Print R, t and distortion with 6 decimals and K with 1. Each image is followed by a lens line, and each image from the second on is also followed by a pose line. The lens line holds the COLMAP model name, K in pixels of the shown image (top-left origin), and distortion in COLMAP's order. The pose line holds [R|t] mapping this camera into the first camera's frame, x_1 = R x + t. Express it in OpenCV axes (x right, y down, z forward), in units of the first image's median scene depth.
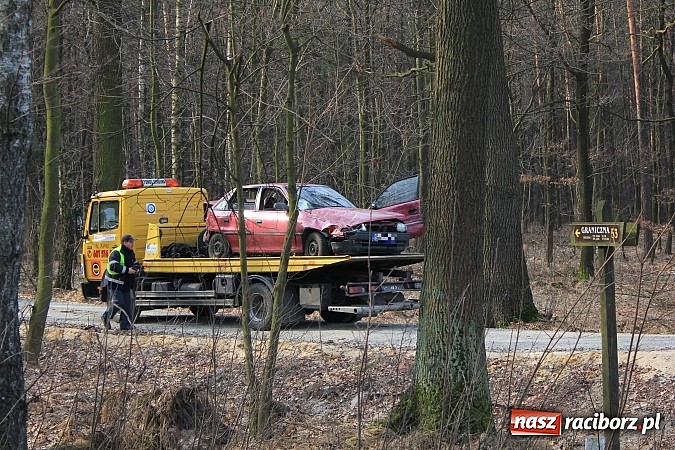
lens RADIAL K [[1785.9, 0, 337.5], [0, 1785.9, 225.0], [0, 0, 1]] dist [-0.017279, 0.137283]
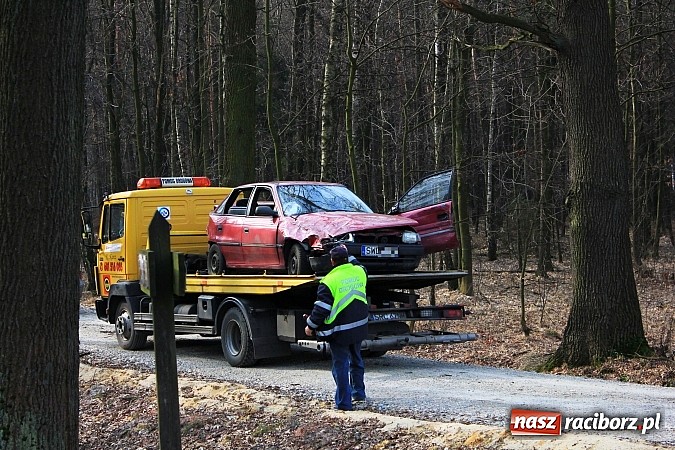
lens RADIAL K [[1611.7, 0, 337.5], [0, 1611.7, 225.0], [0, 0, 1]] dist [0.074736, 0.424543]
pose [[0.958020, -0.000417, -0.286700, 0.202294], [0.001549, 0.999992, 0.003722, -0.006655], [0.286697, -0.004010, 0.958013, 0.316981]]
